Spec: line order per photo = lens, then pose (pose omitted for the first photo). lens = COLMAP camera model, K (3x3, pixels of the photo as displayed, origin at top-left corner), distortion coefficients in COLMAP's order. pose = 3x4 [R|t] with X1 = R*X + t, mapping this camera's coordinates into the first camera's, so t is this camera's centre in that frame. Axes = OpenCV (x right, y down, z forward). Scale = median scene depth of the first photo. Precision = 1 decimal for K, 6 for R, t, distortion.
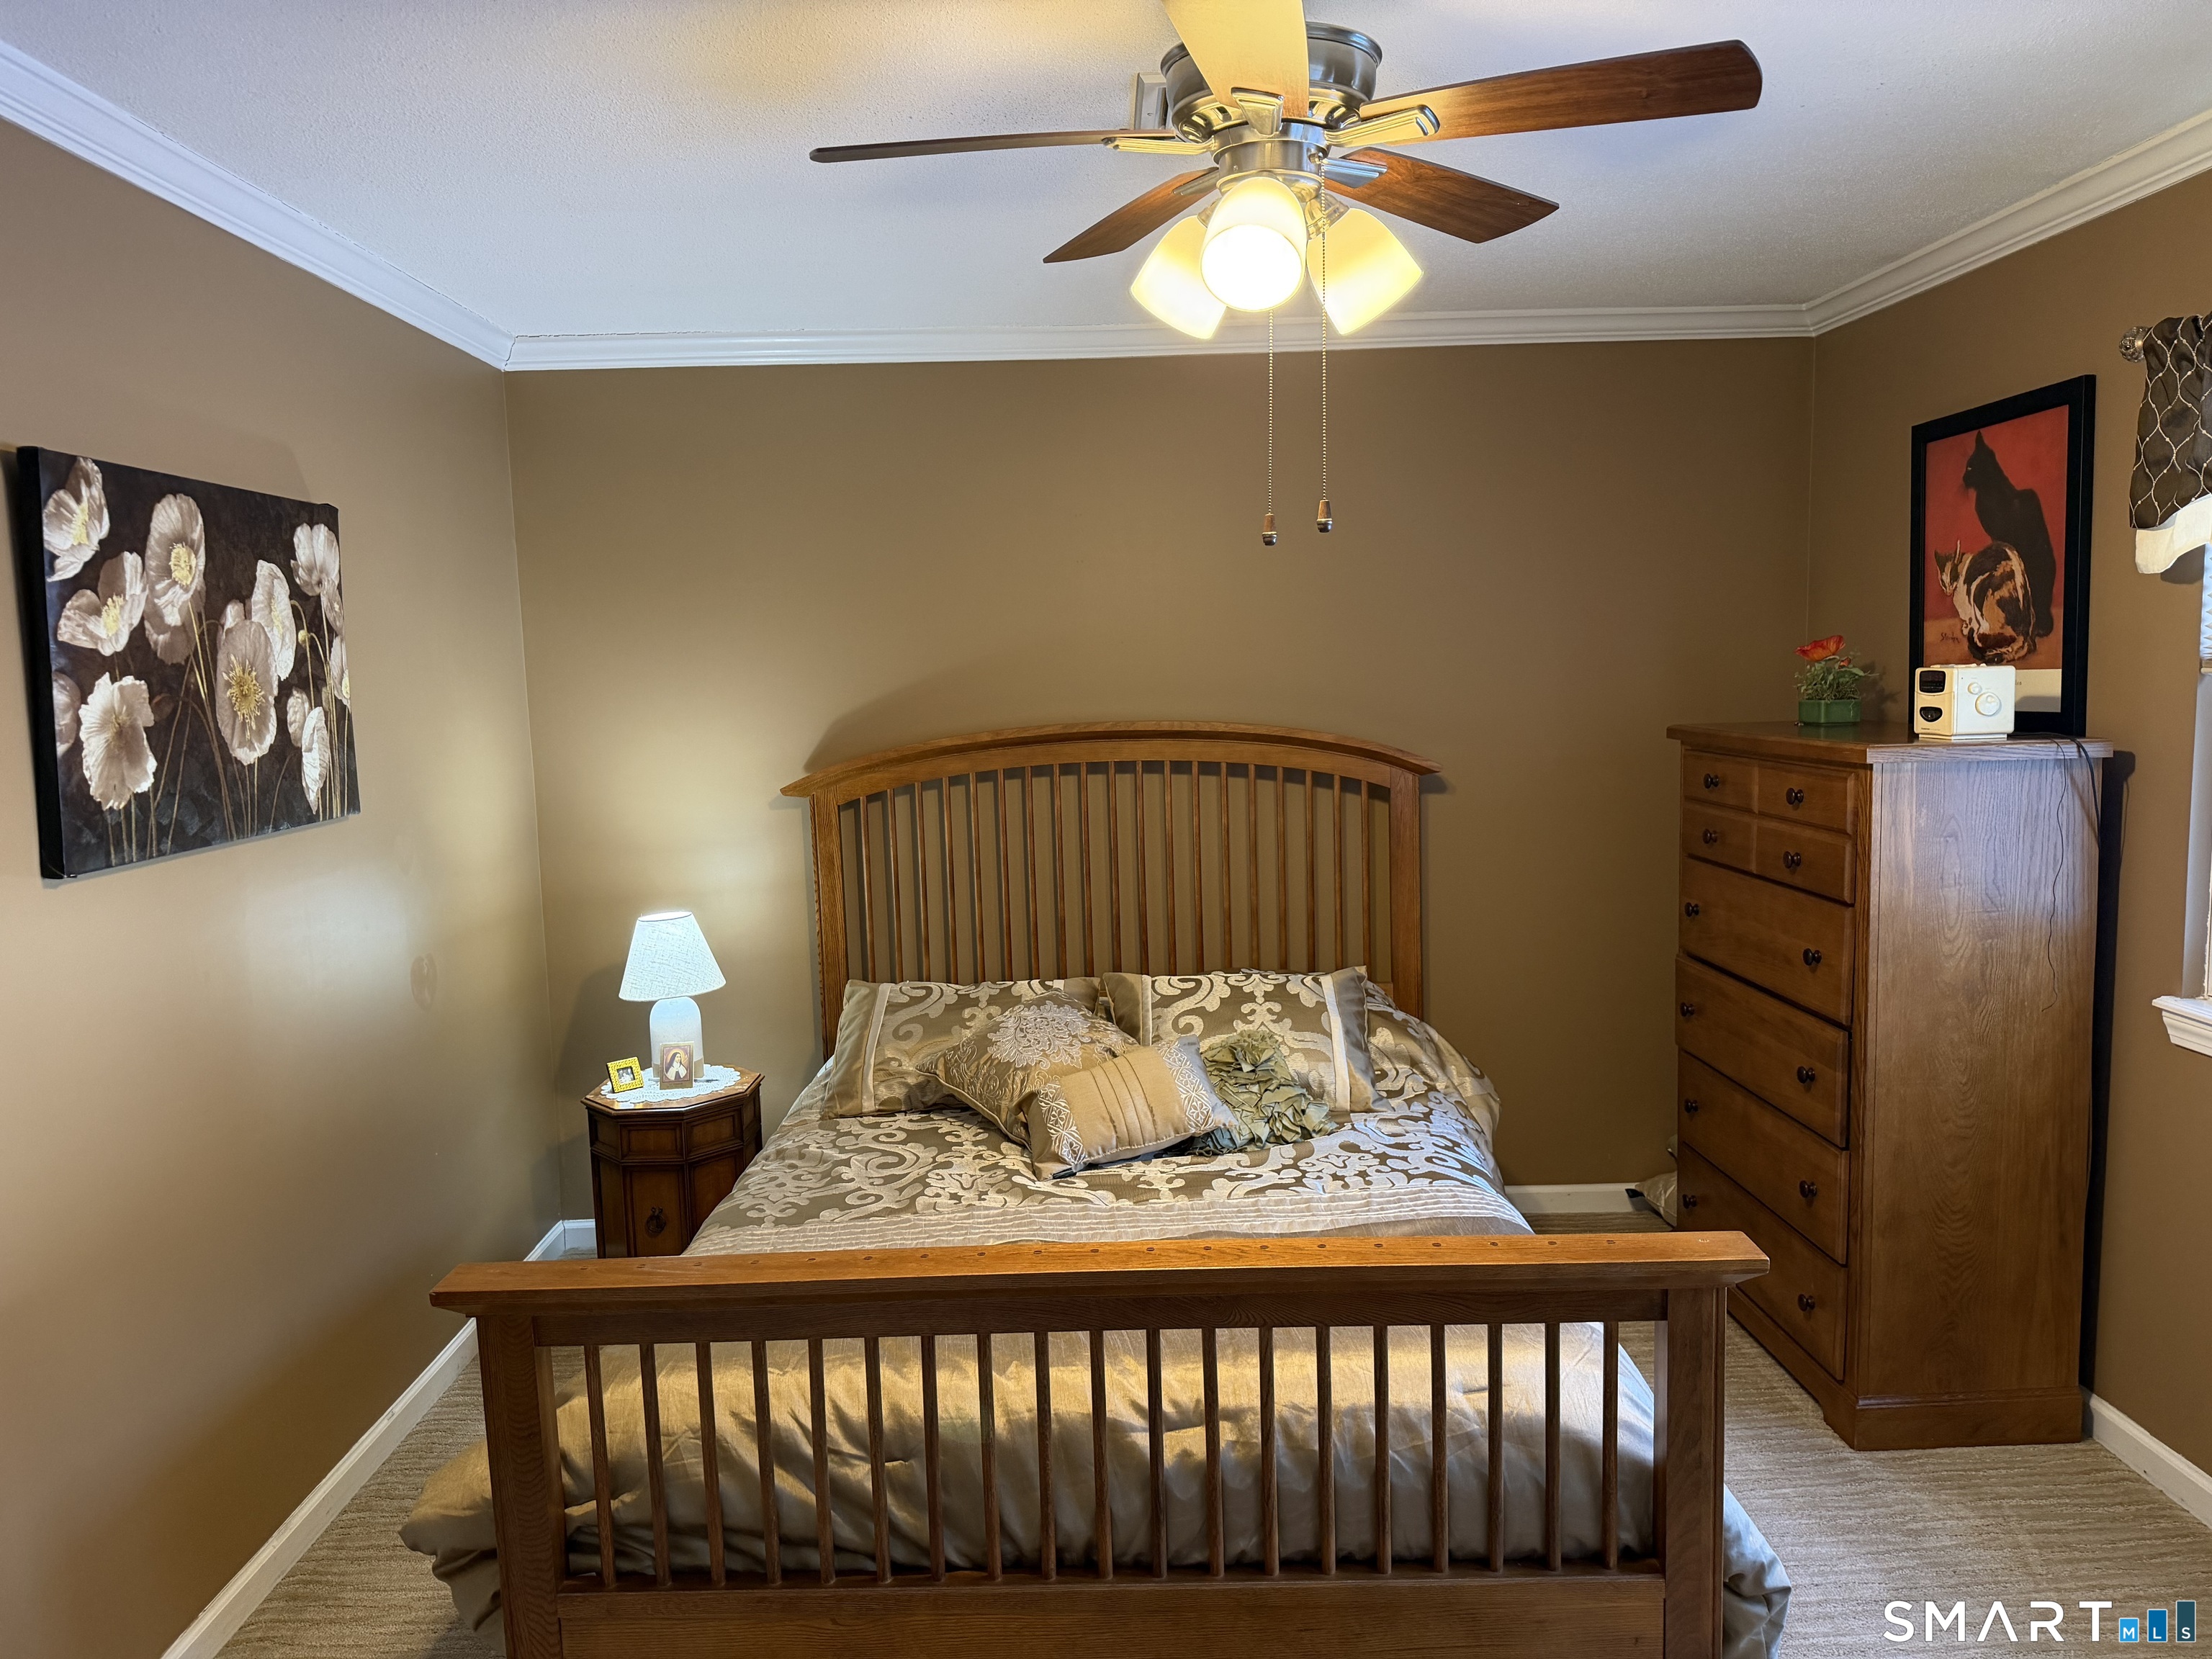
lens RADIAL K [[1539.0, 0, 1105.4], [0, 1539.0, 830.9], [0, 0, 1]] dist [0.040128, -0.063361]
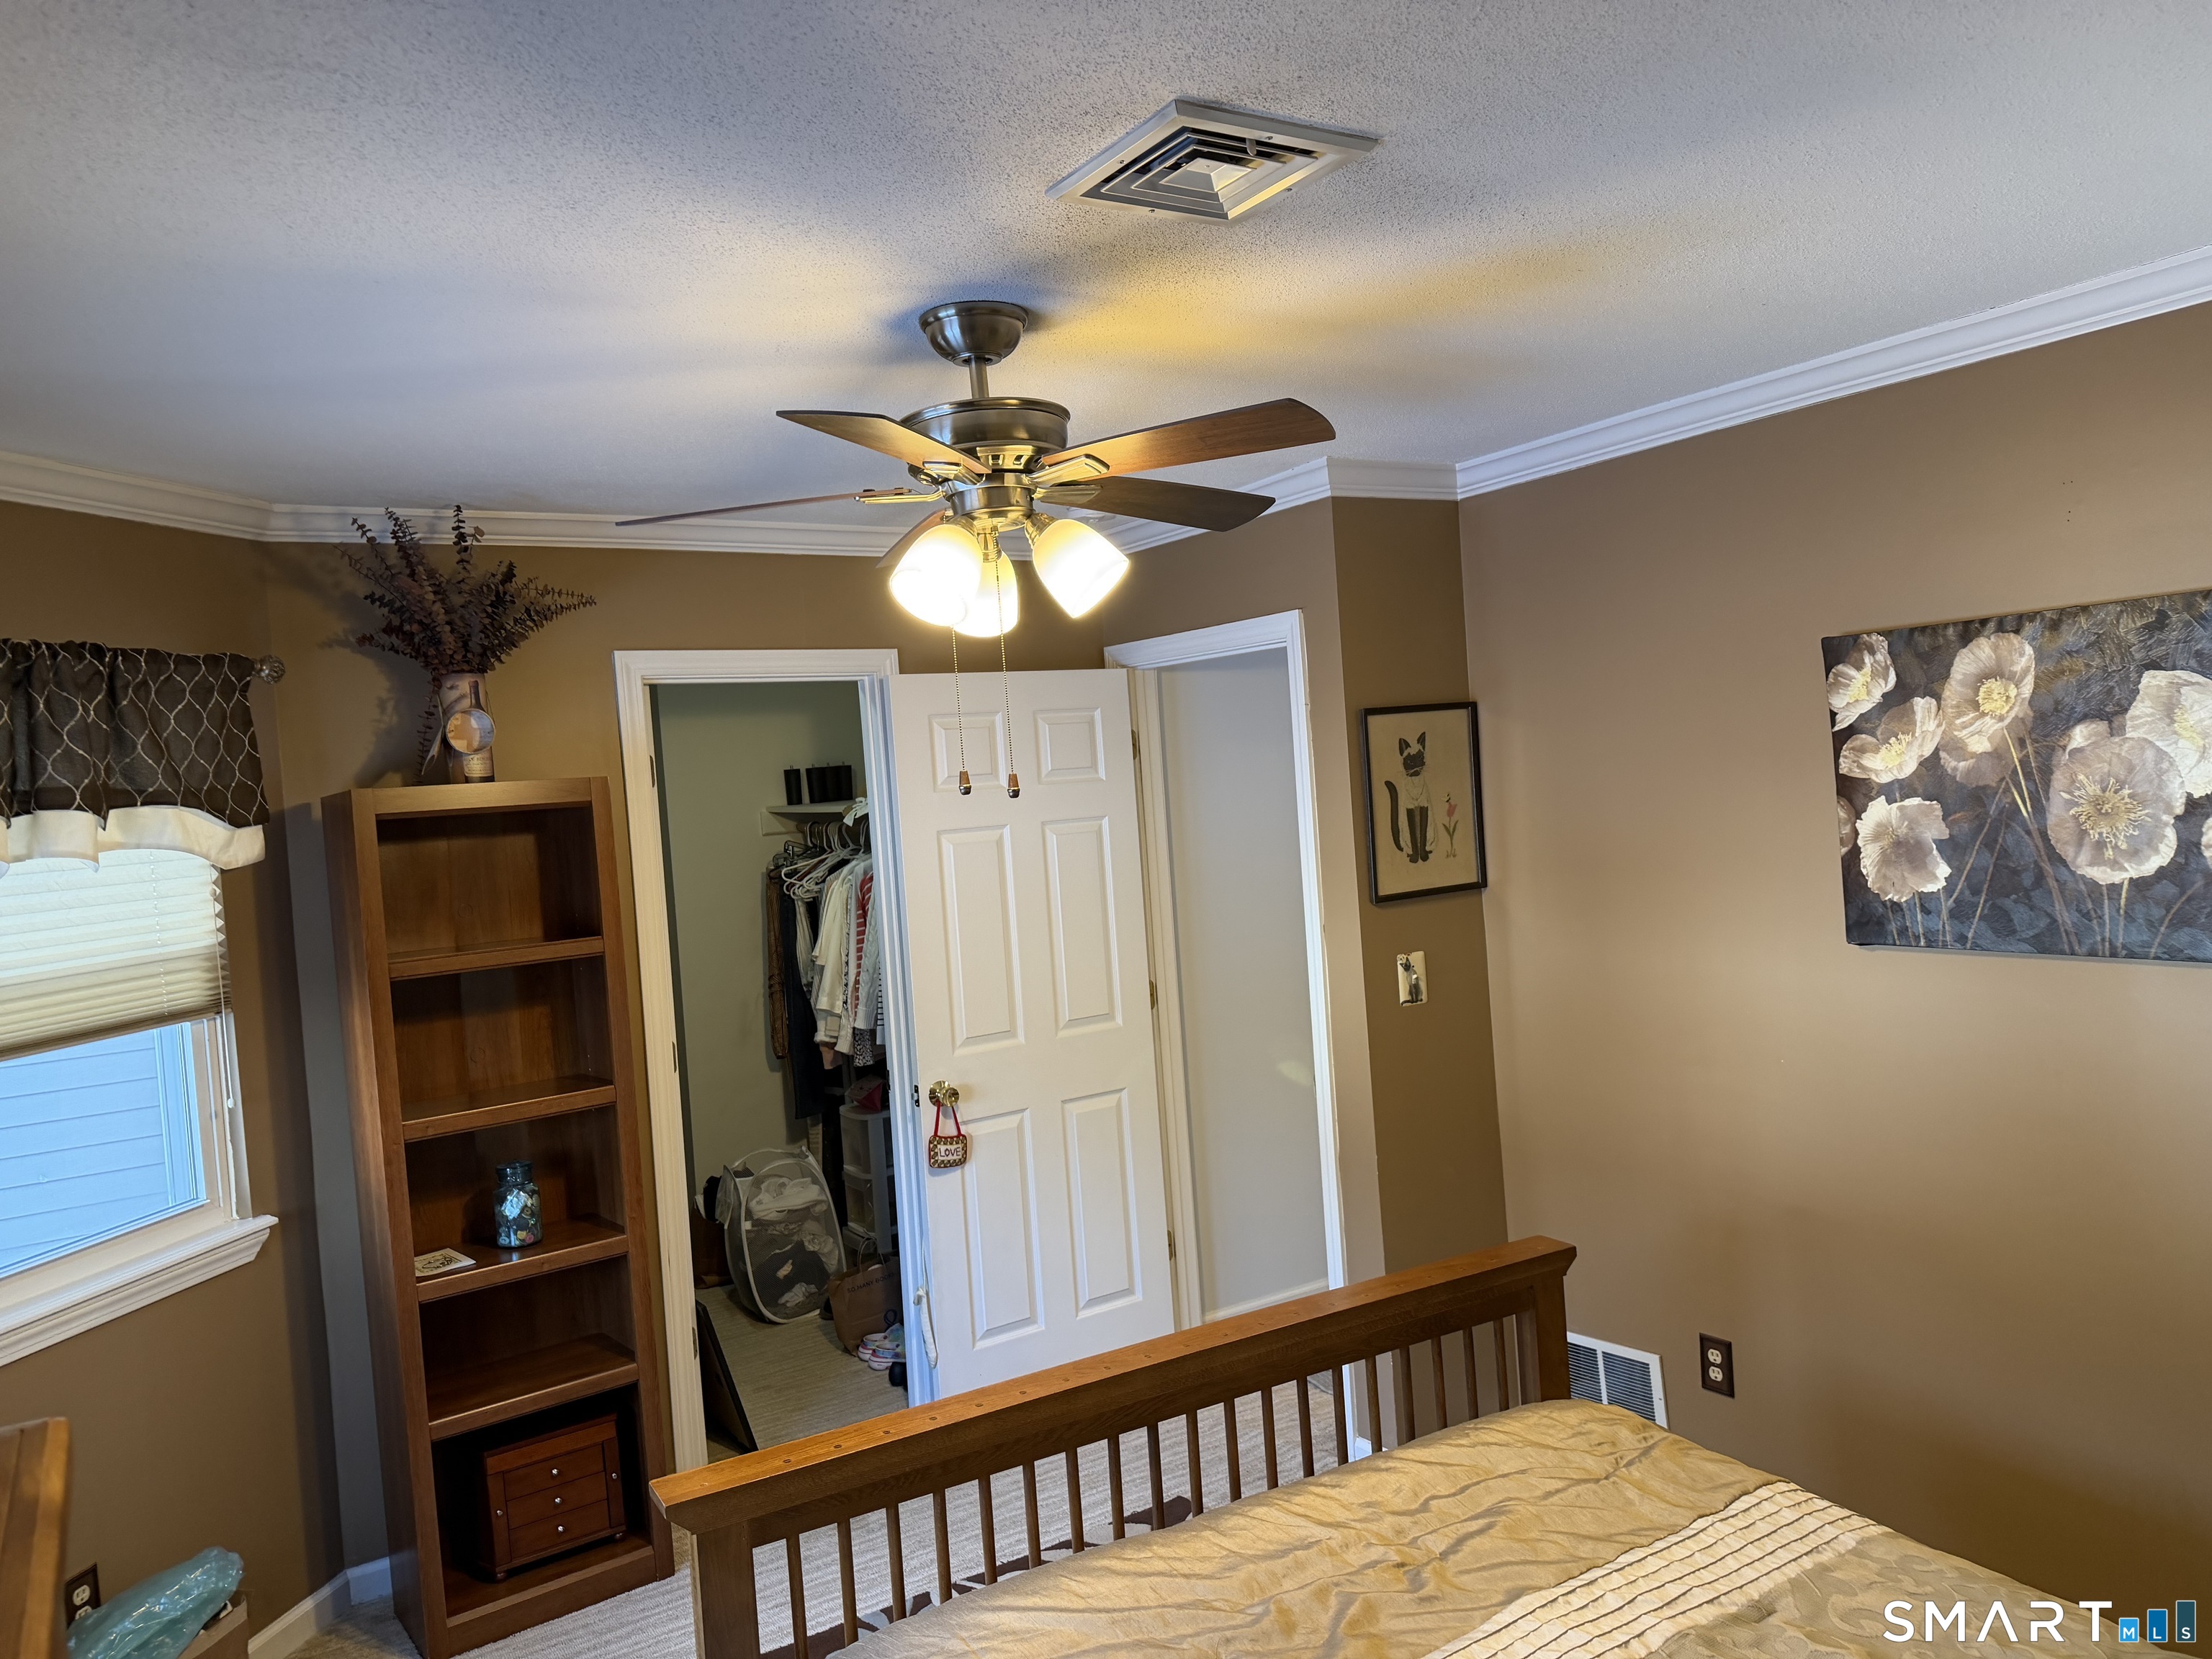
lens RADIAL K [[1539.0, 0, 1105.7], [0, 1539.0, 825.6], [0, 0, 1]] dist [0.040128, -0.063361]
pose [[-0.850089, 0.096670, -0.517691, 0.563794], [0.030736, 0.990440, 0.134477, -0.265681], [0.525741, 0.098406, -0.844933, 1.716208]]
